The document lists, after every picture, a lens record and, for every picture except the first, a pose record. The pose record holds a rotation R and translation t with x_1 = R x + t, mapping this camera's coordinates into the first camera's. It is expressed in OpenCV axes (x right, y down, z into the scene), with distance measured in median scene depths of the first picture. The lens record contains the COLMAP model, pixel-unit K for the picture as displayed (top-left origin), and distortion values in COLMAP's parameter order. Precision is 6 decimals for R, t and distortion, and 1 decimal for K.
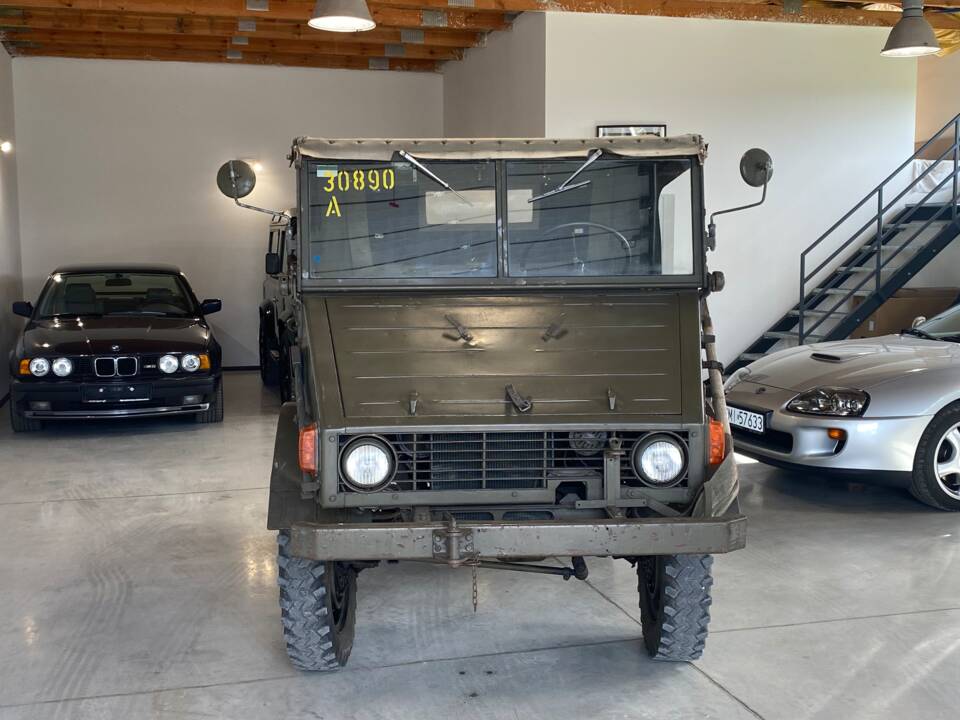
lens RADIAL K [[1128.0, 0, 470.5], [0, 1128.0, 357.2], [0, 0, 1]] dist [0.028066, 0.000000]
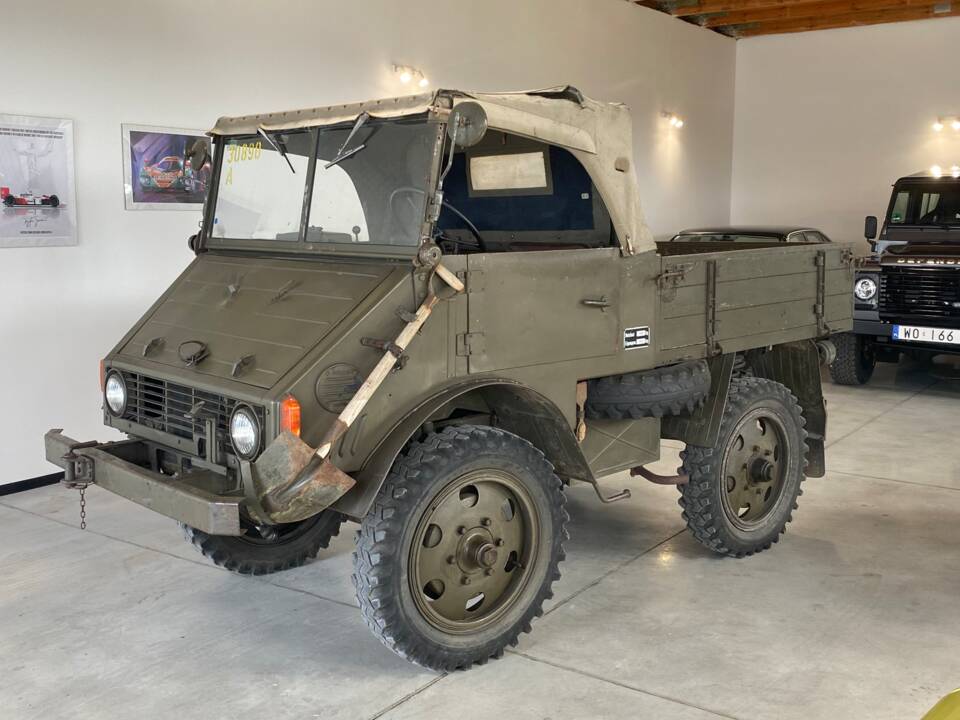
lens RADIAL K [[1047.1, 0, 494.8], [0, 1047.1, 342.5], [0, 0, 1]] dist [0.024209, 0.000000]
pose [[0.645620, 0.102618, -0.756733, 0.881668], [-0.080087, 0.994564, 0.066542, -0.057305], [0.759448, 0.017643, 0.650329, 0.509361]]
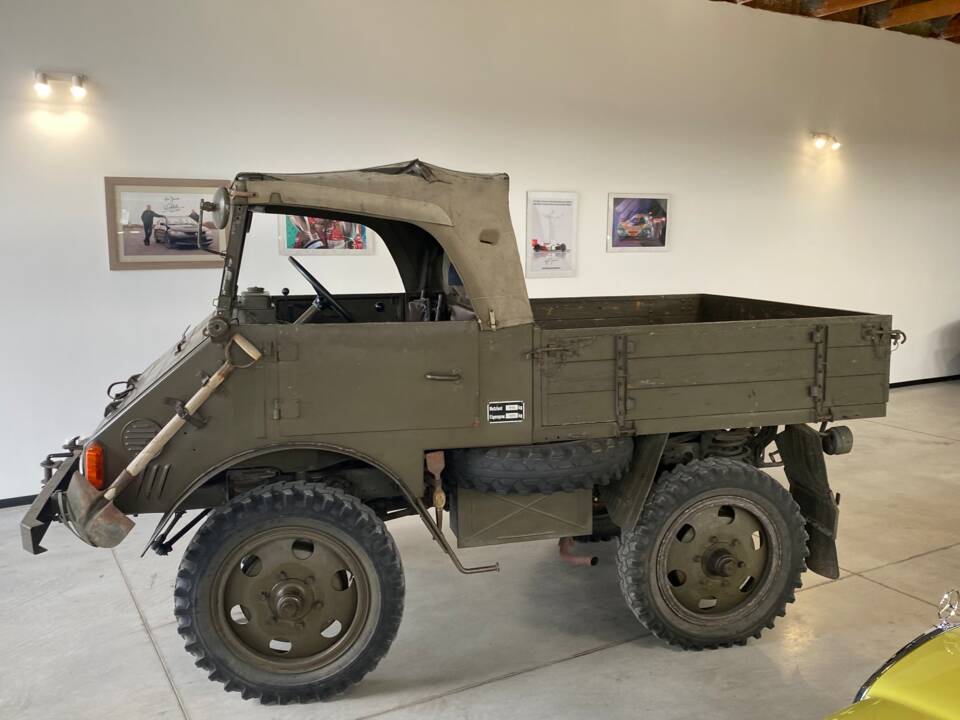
lens RADIAL K [[757.1, 0, 469.4], [0, 757.1, 351.9], [0, 0, 1]] dist [0.017237, -0.020930]
pose [[0.168735, 0.134256, -0.976475, 0.891318], [-0.096482, 0.988172, 0.119192, -0.143795], [0.980928, 0.074100, 0.179693, 1.102297]]
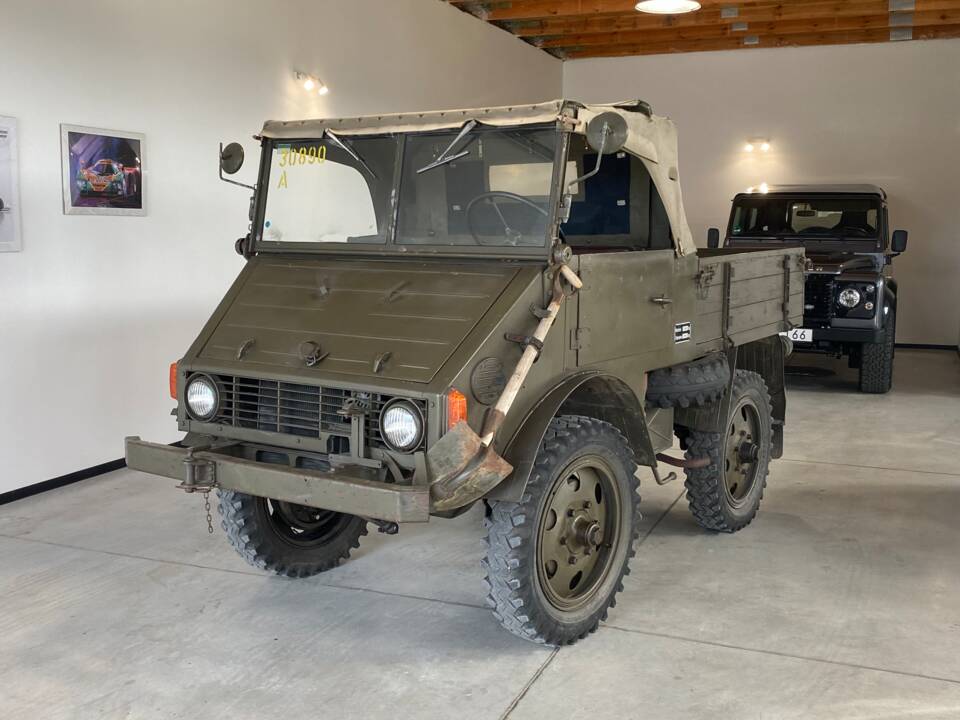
lens RADIAL K [[1047.1, 0, 489.2], [0, 1047.1, 348.2], [0, 0, 1]] dist [0.024209, 0.000000]
pose [[0.803123, 0.081802, -0.590171, 0.695993], [-0.070744, 0.996615, 0.041869, -0.020955], [0.591598, 0.008125, 0.806192, 0.257769]]
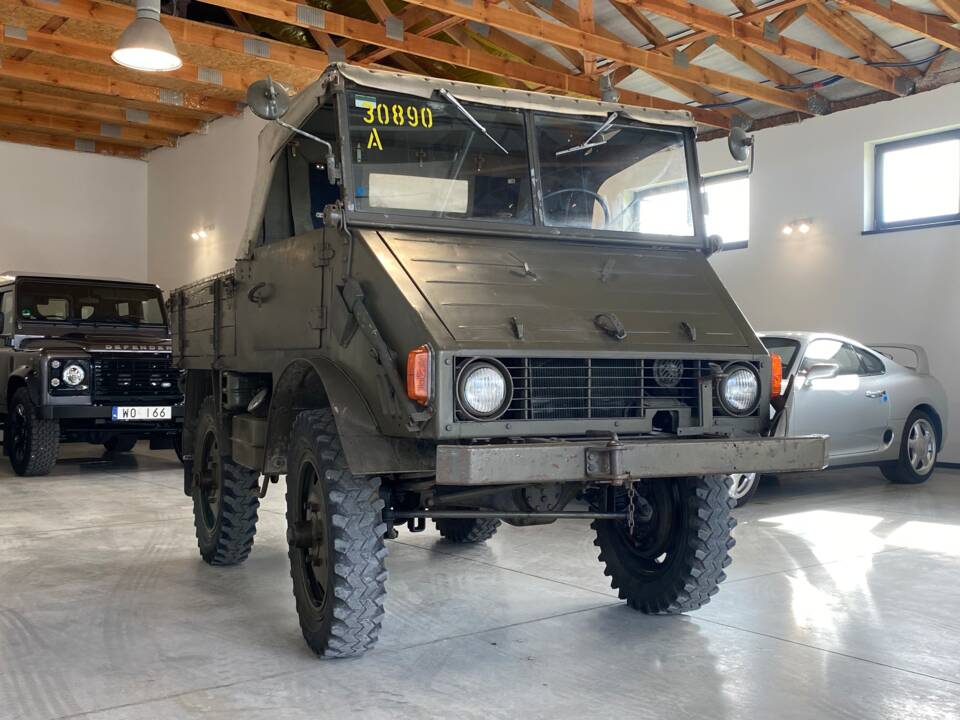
lens RADIAL K [[980.2, 0, 469.6], [0, 980.2, 367.7], [0, 0, 1]] dist [0.025088, 0.000000]
pose [[0.924719, 0.010052, 0.380519, -0.354392], [0.028797, 0.994939, -0.096265, 0.134570], [-0.379561, 0.099976, 0.919749, 0.241855]]
